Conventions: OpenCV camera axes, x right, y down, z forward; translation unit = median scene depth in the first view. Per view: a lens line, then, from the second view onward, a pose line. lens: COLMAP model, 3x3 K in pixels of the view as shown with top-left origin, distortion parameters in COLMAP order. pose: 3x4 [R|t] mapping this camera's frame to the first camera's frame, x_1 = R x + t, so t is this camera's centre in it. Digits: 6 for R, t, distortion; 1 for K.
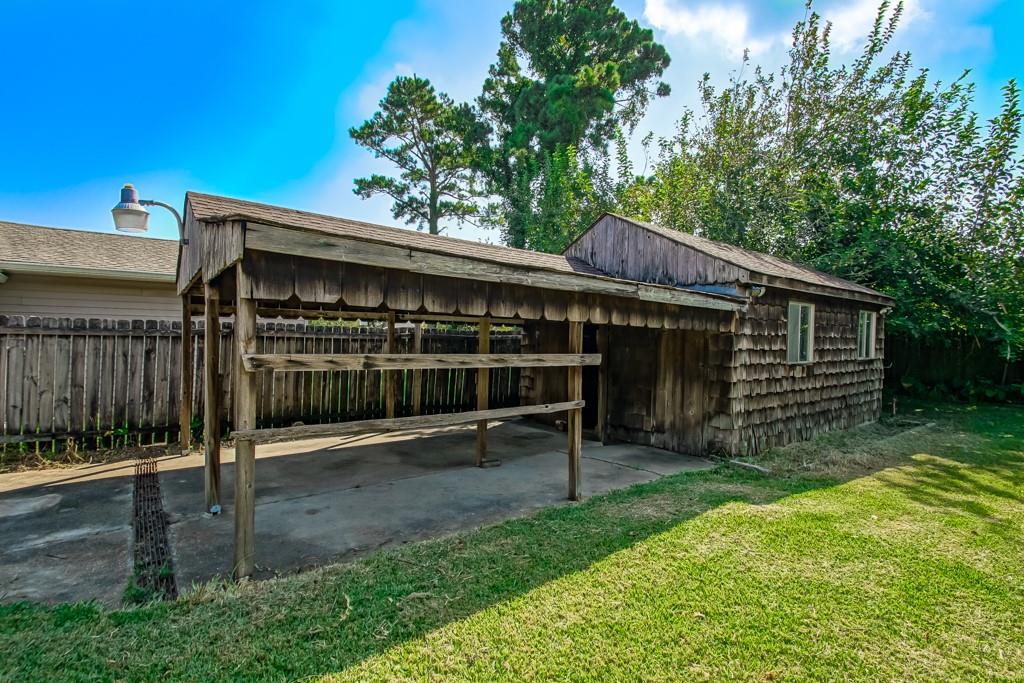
lens RADIAL K [[478.5, 0, 502.1], [0, 478.5, 345.7], [0, 0, 1]] dist [-0.005922, -0.003212]
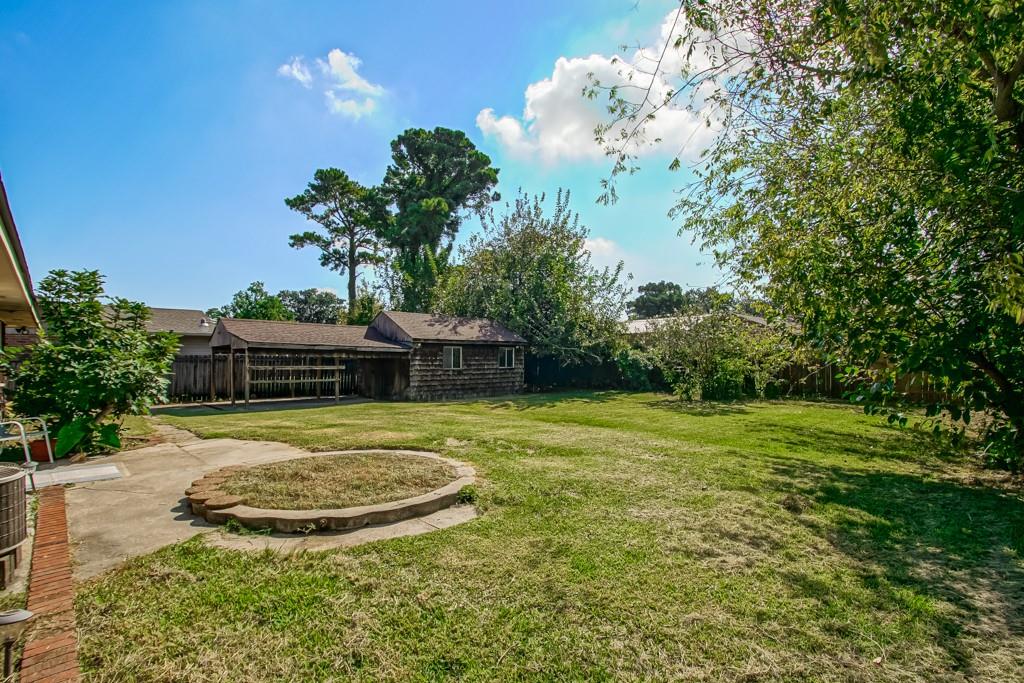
lens RADIAL K [[478.5, 0, 519.8], [0, 478.5, 352.3], [0, 0, 1]] dist [-0.005922, -0.003212]
pose [[0.991252, -0.003662, 0.131930, 0.202769], [0.005723, 0.999867, -0.015244, -0.004662], [-0.131857, 0.015865, 0.991142, -0.536368]]
